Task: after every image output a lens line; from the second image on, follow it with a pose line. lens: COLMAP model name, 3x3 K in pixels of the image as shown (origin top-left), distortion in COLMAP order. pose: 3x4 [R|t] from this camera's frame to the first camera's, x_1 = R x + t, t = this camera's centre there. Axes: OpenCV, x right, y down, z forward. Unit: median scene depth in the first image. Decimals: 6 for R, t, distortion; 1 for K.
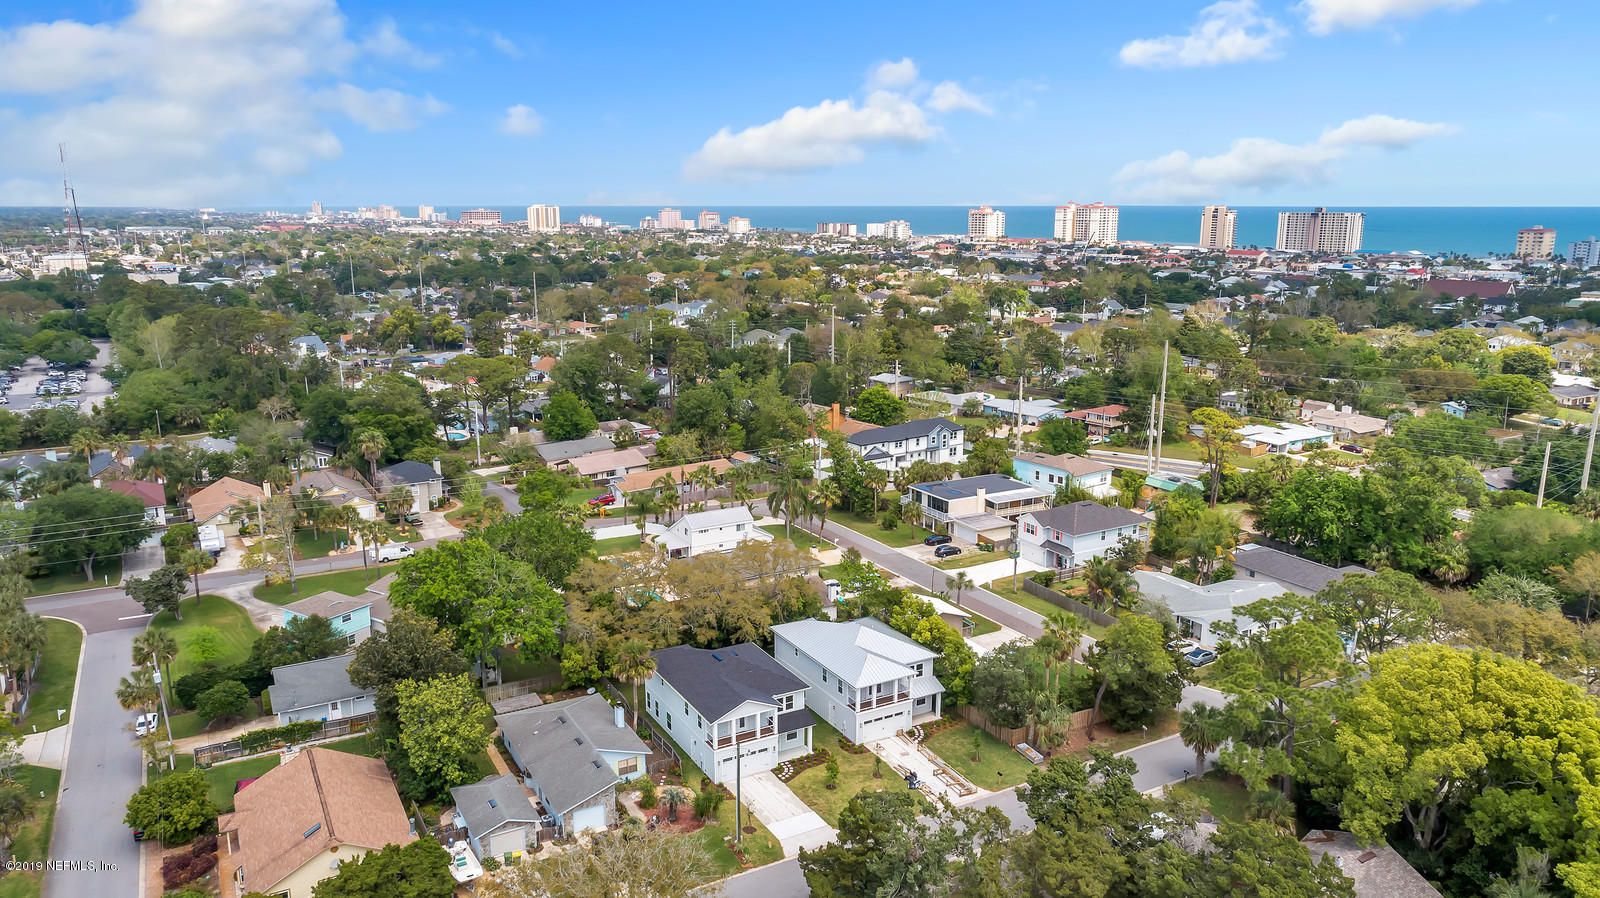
lens RADIAL K [[1120.0, 0, 796.1], [0, 1120.0, 450.2], [0, 0, 1]] dist [-0.003018, 0.002881]
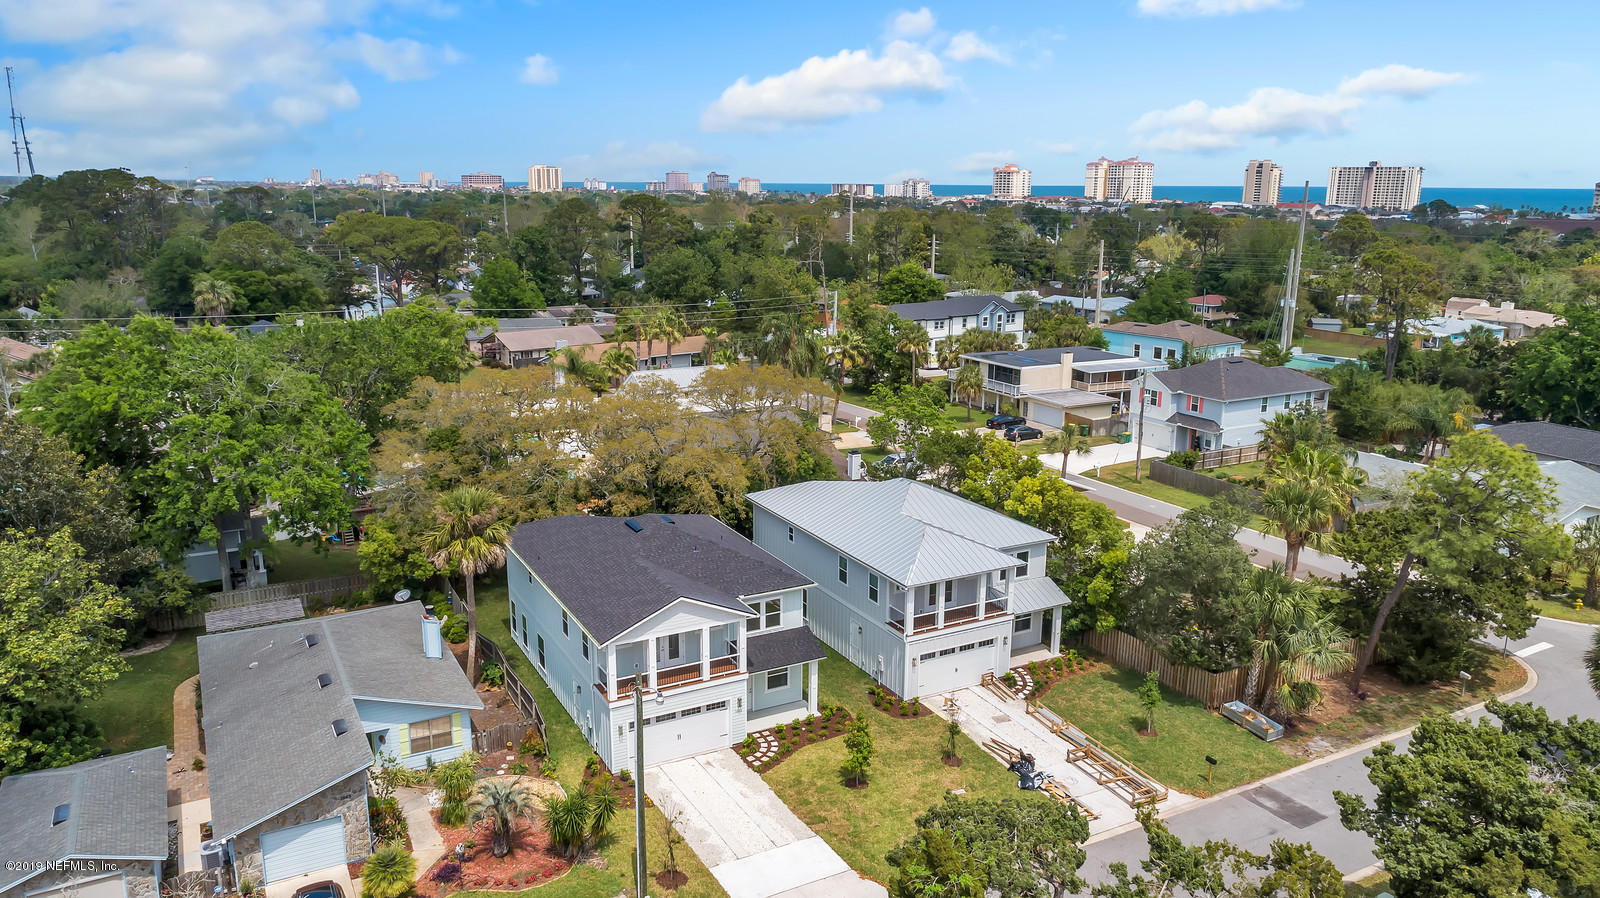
lens RADIAL K [[1120.0, 0, 796.8], [0, 1120.0, 450.1], [0, 0, 1]] dist [-0.003018, 0.002881]
pose [[0.999904, 0.009548, -0.010090, 0.008565], [-0.009468, 0.999924, 0.007873, 0.140398], [0.010165, -0.007777, 0.999918, 0.473276]]
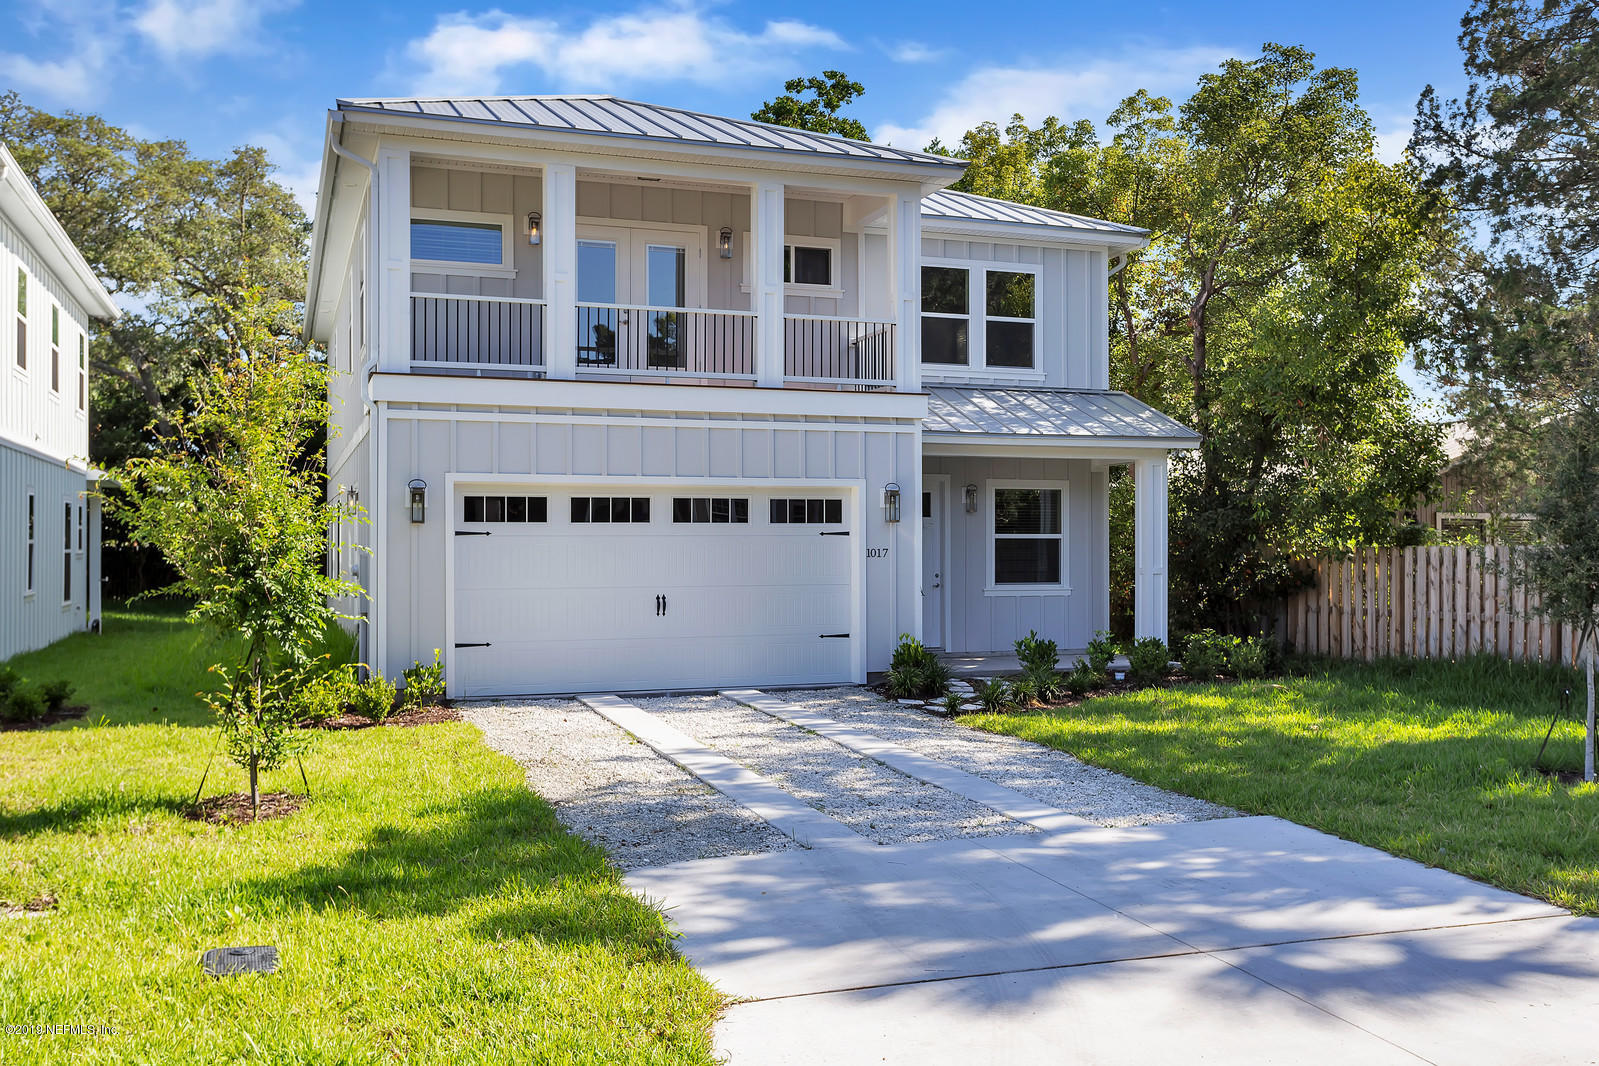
lens RADIAL K [[1425.7, 0, 801.6], [0, 1425.7, 534.2], [0, 0, 1]] dist [0.001756, -0.001263]
pose [[0.987613, 0.004687, -0.156839, 0.114146], [-0.039622, 0.974610, -0.220374, 0.267415], [0.151824, 0.223858, 0.962724, 0.832974]]
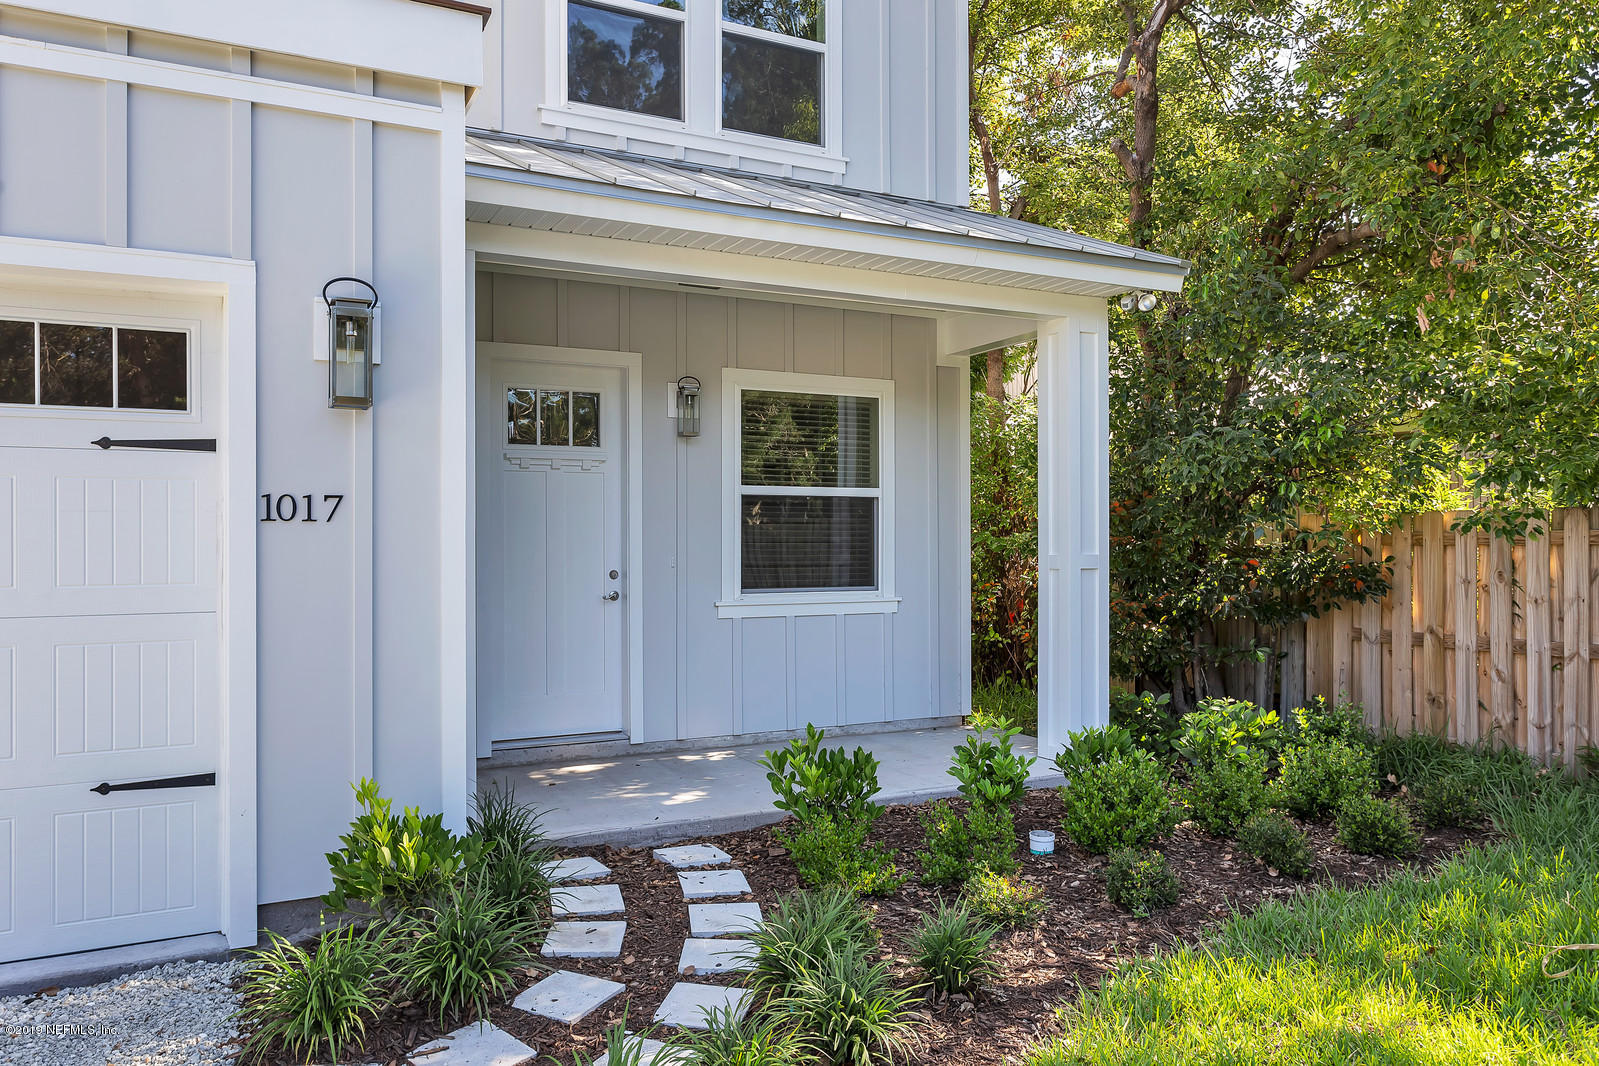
lens RADIAL K [[1148.6, 0, 801.8], [0, 1148.6, 532.5], [0, 0, 1]] dist [0.004743, 0.002085]
pose [[0.999638, 0.003636, -0.026645, 0.115477], [-0.009500, 0.974680, -0.223401, 0.244064], [0.025158, 0.223573, 0.974362, 0.947291]]
